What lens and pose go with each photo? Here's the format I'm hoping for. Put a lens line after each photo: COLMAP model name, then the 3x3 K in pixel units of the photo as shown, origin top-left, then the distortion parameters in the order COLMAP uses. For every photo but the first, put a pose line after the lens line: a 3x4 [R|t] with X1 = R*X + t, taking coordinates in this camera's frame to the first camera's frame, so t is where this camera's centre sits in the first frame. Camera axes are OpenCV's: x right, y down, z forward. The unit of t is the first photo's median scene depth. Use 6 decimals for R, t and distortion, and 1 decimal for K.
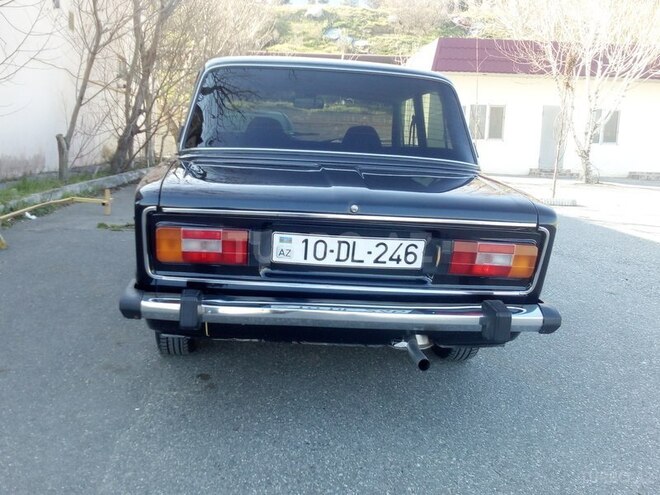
lens RADIAL K [[623.1, 0, 331.7], [0, 623.1, 246.4], [0, 0, 1]] dist [0.028676, 0.000000]
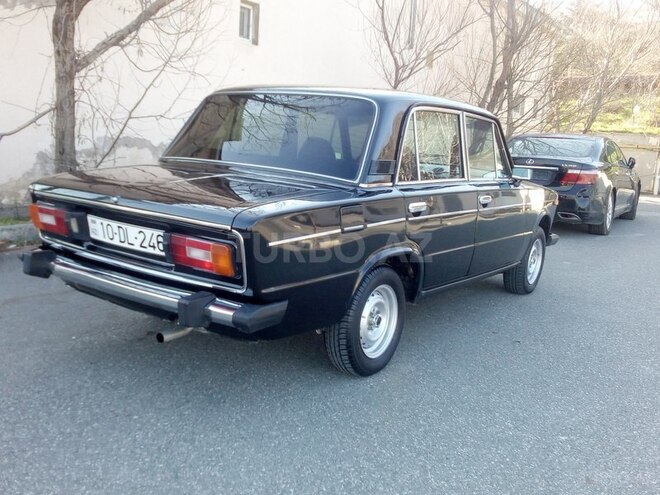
lens RADIAL K [[623.1, 0, 330.0], [0, 623.1, 249.1], [0, 0, 1]] dist [0.028676, 0.000000]
pose [[0.778752, 0.109065, -0.617779, 1.129321], [-0.135545, 0.990763, 0.004050, -0.025430], [0.612514, 0.080583, 0.786342, 0.256948]]
